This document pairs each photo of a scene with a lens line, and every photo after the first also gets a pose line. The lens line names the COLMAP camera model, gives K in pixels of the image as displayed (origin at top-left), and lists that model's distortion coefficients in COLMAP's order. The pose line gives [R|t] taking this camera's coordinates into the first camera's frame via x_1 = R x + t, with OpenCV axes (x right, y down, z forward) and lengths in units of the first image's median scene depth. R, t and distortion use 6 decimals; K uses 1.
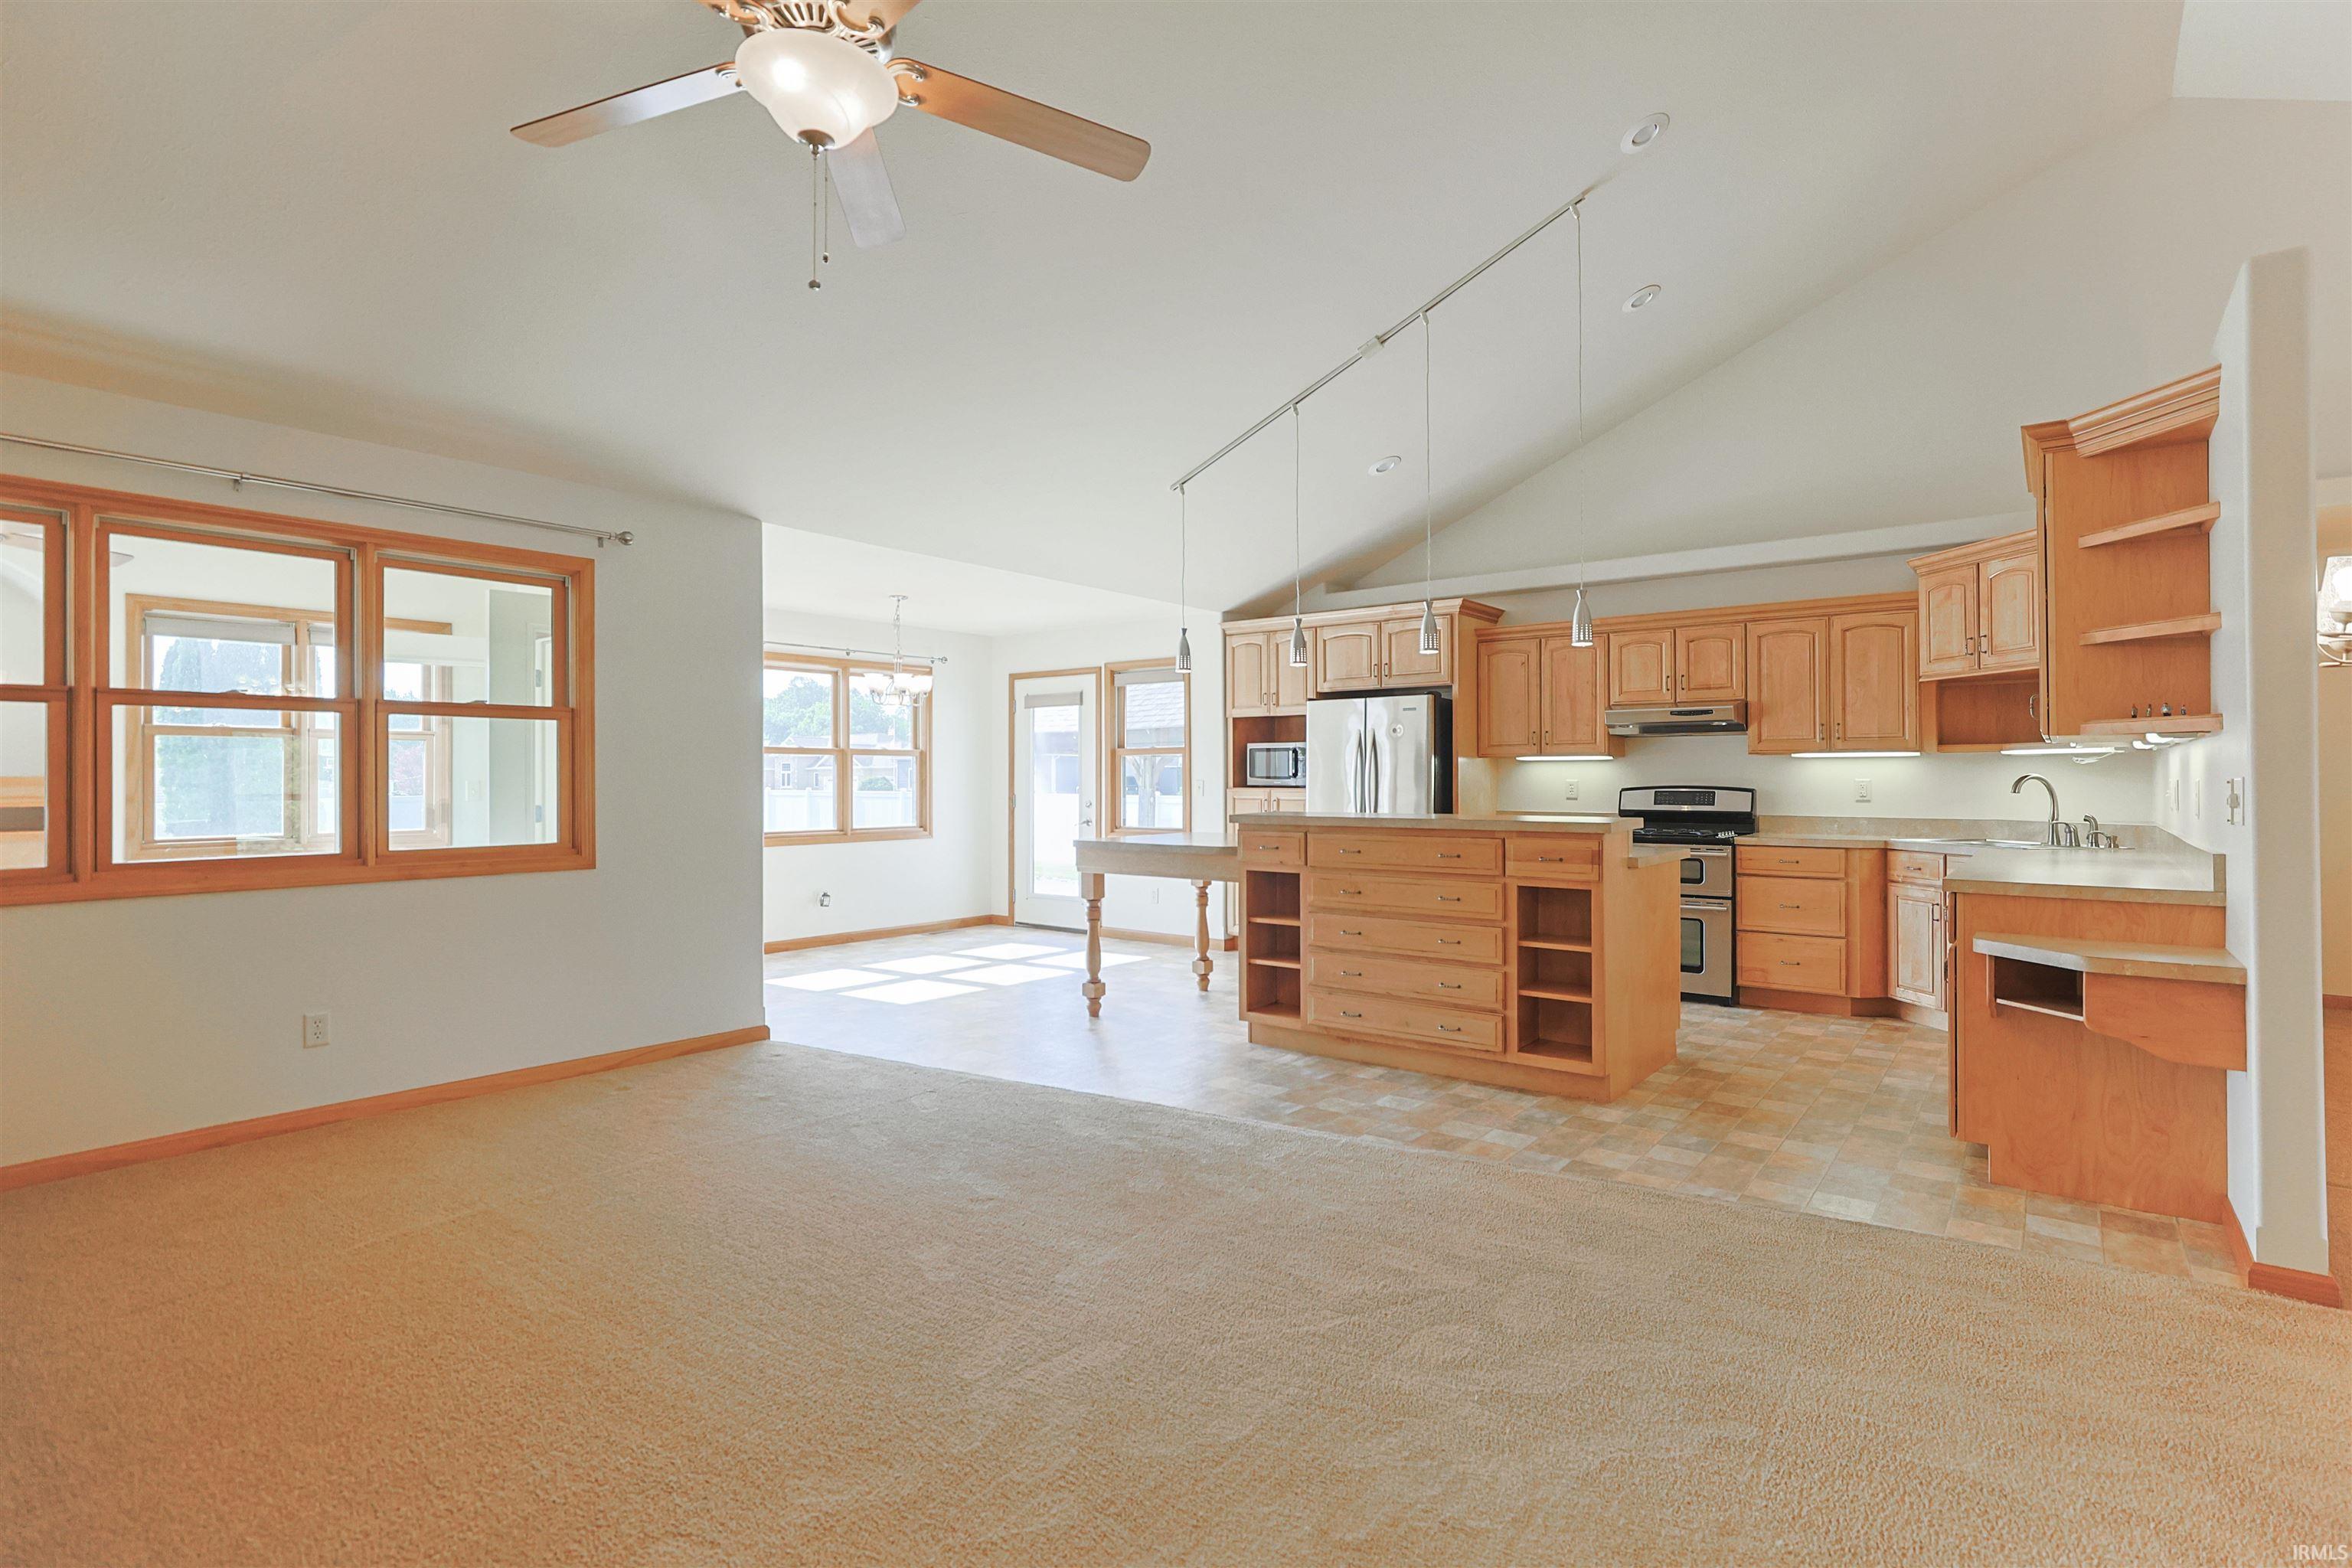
lens RADIAL K [[1155.2, 0, 1155.5], [0, 1155.2, 768.3], [0, 0, 1]] dist [-0.010488, -0.000151]
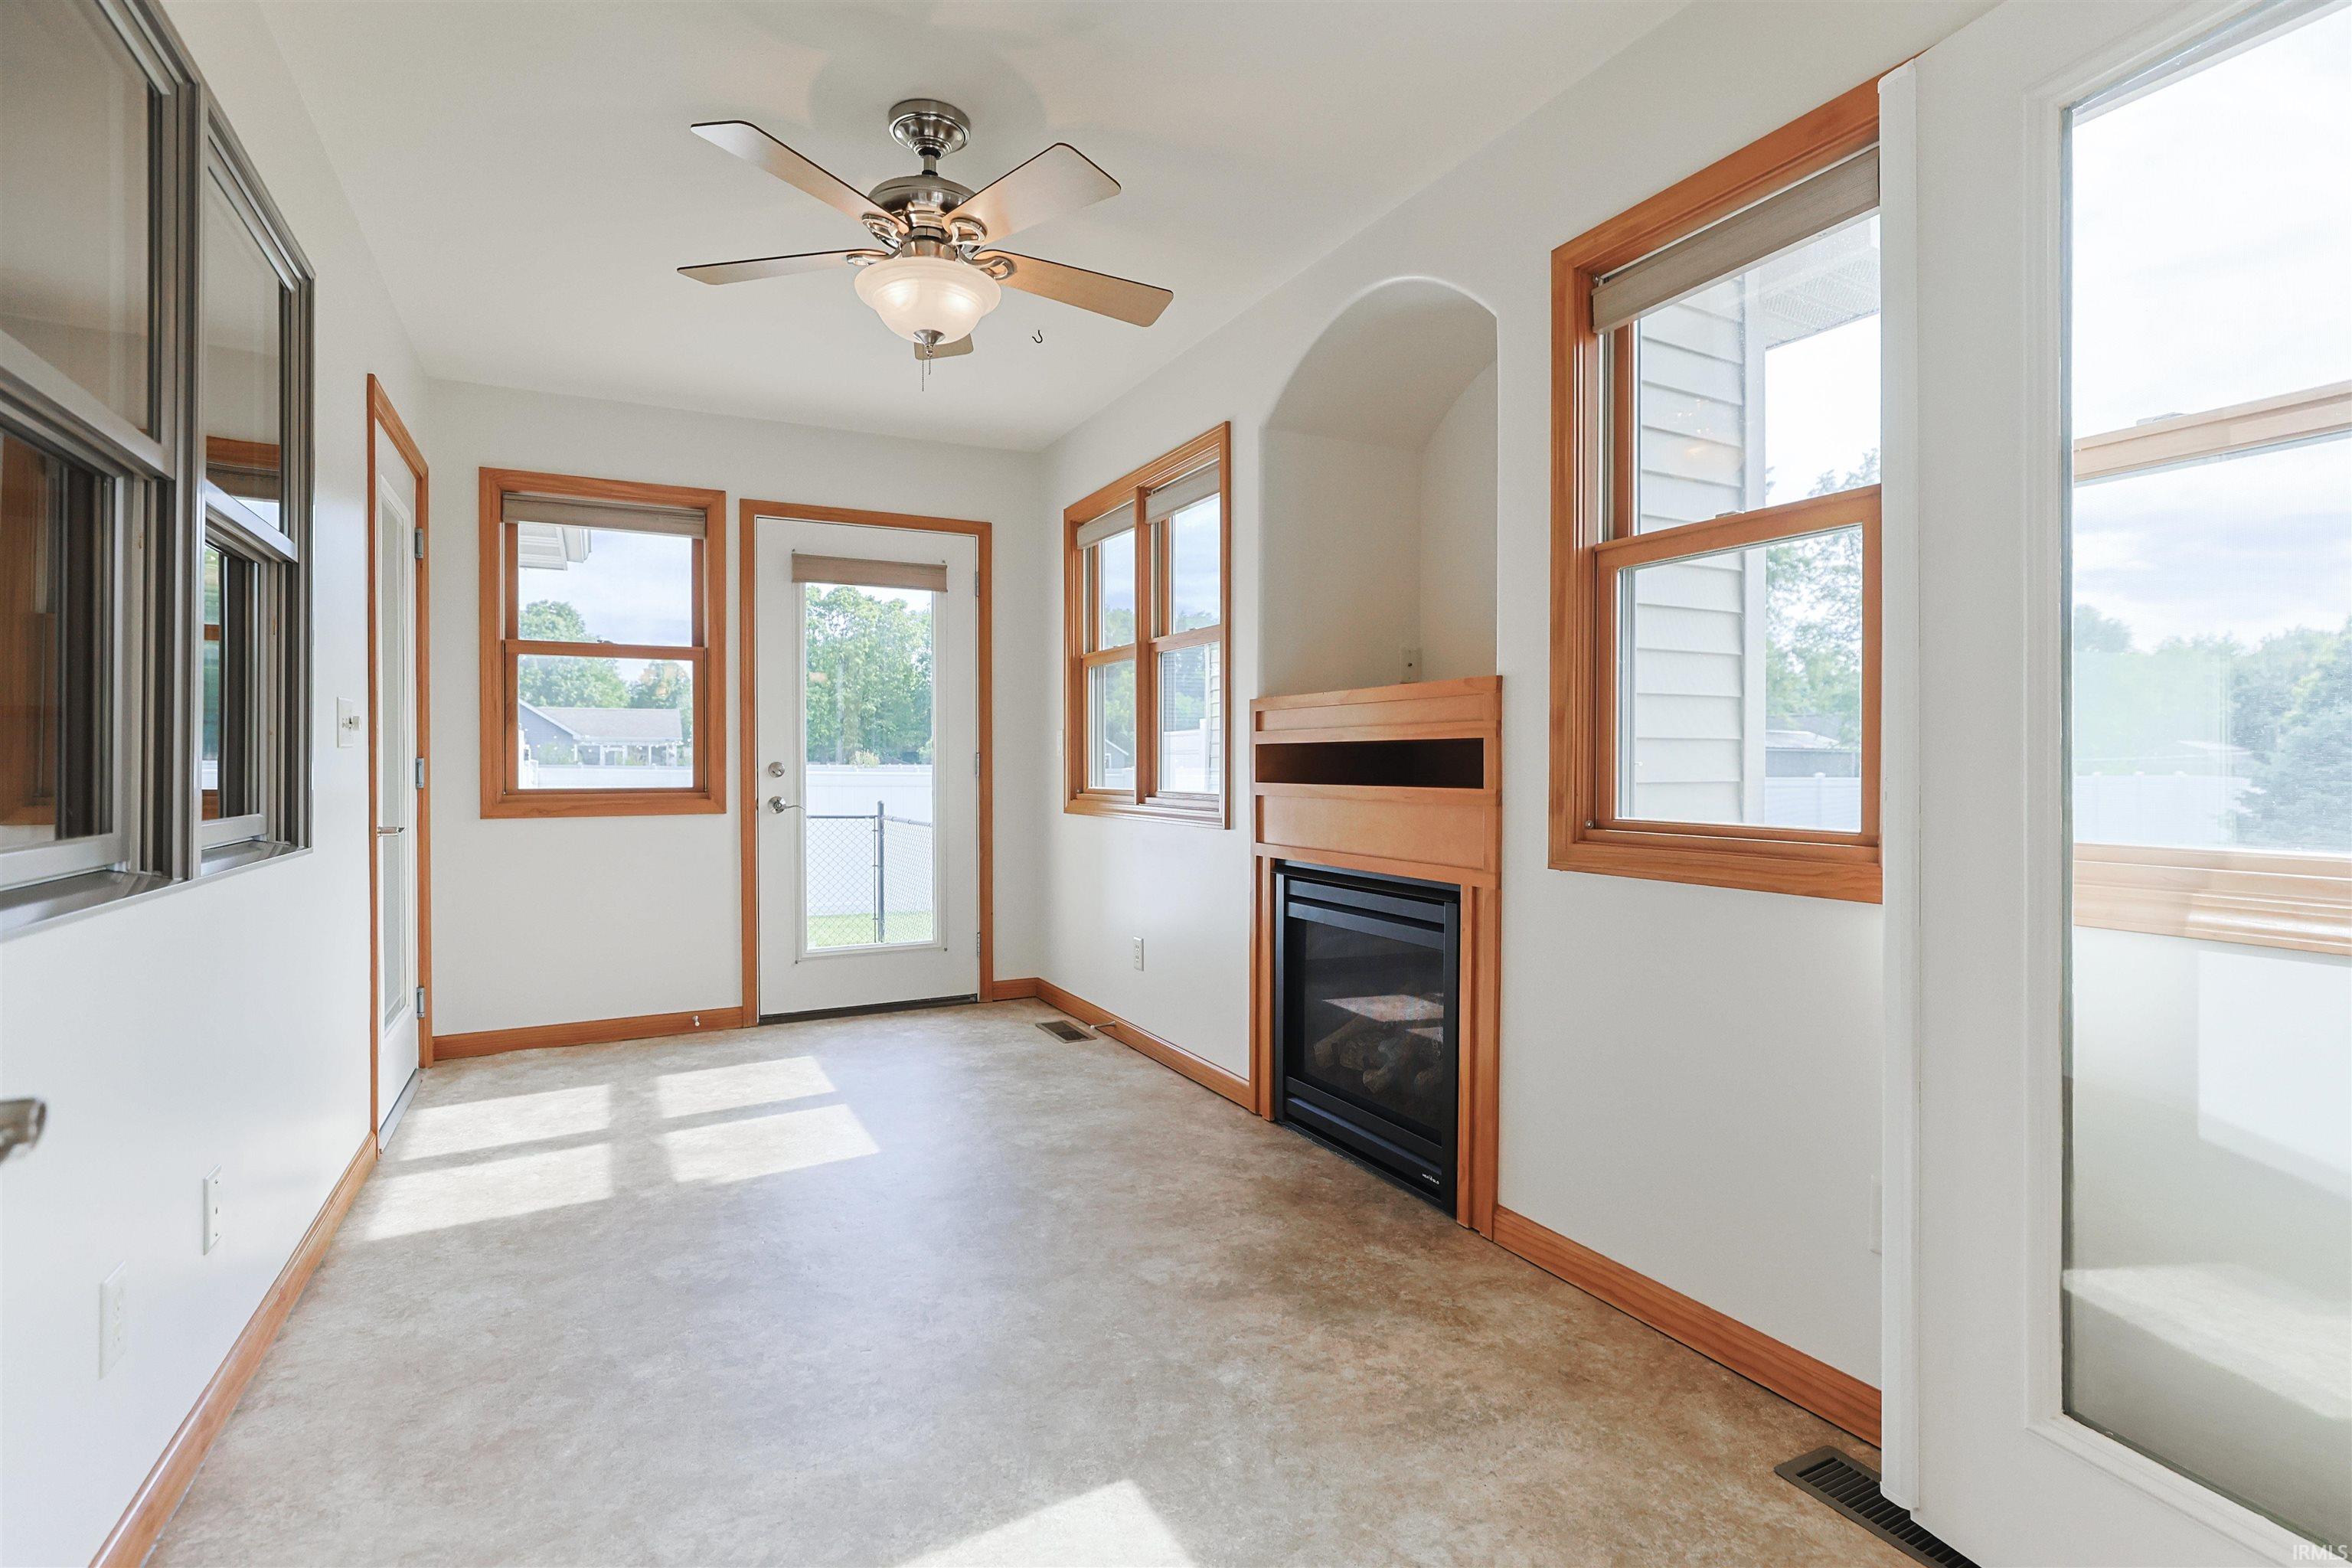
lens RADIAL K [[1132.7, 0, 1181.0], [0, 1132.7, 775.0], [0, 0, 1]] dist [-0.001850, -0.000228]
pose [[0.413052, -0.010016, 0.910652, -0.713562], [-0.005947, 0.999889, 0.013695, 0.035213], [-0.910688, -0.011072, 0.412947, 0.956722]]
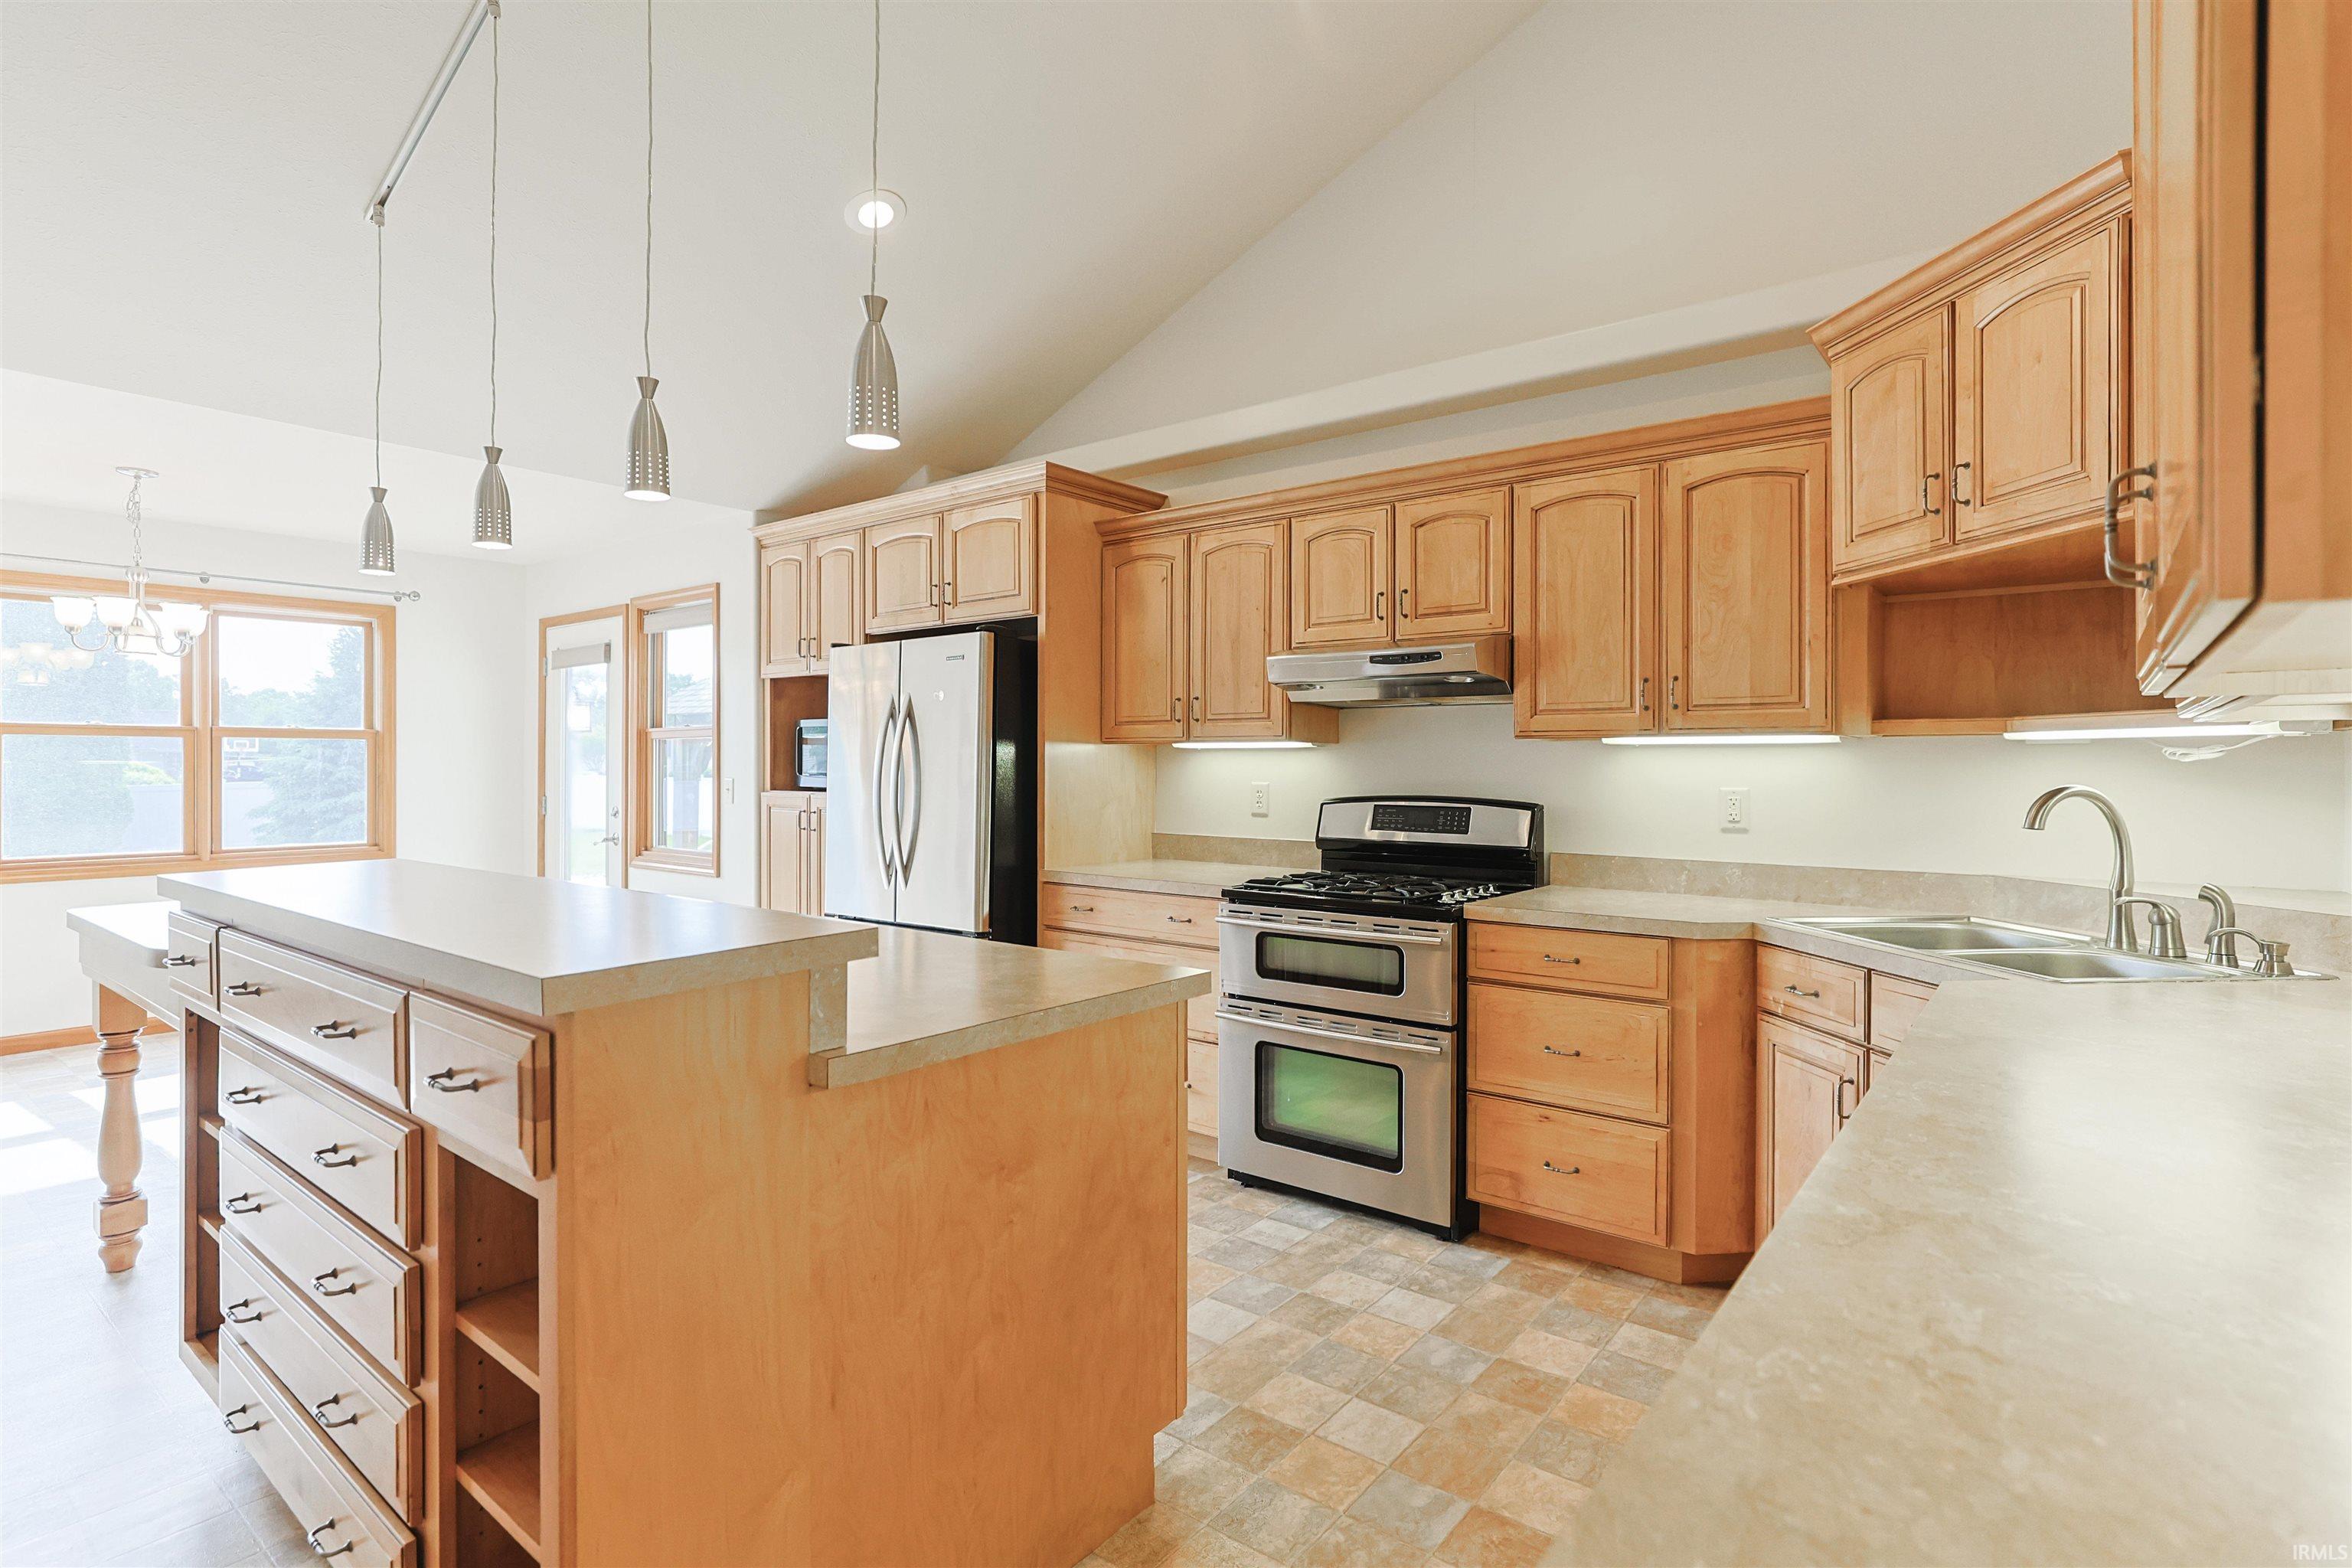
lens RADIAL K [[1155.2, 0, 1155.5], [0, 1155.2, 768.3], [0, 0, 1]] dist [-0.010488, -0.000151]
pose [[0.999904, 0.002870, -0.013536, 0.365048], [-0.002693, 0.999911, 0.013102, -0.005270], [0.013573, -0.013064, 0.999823, 0.485227]]
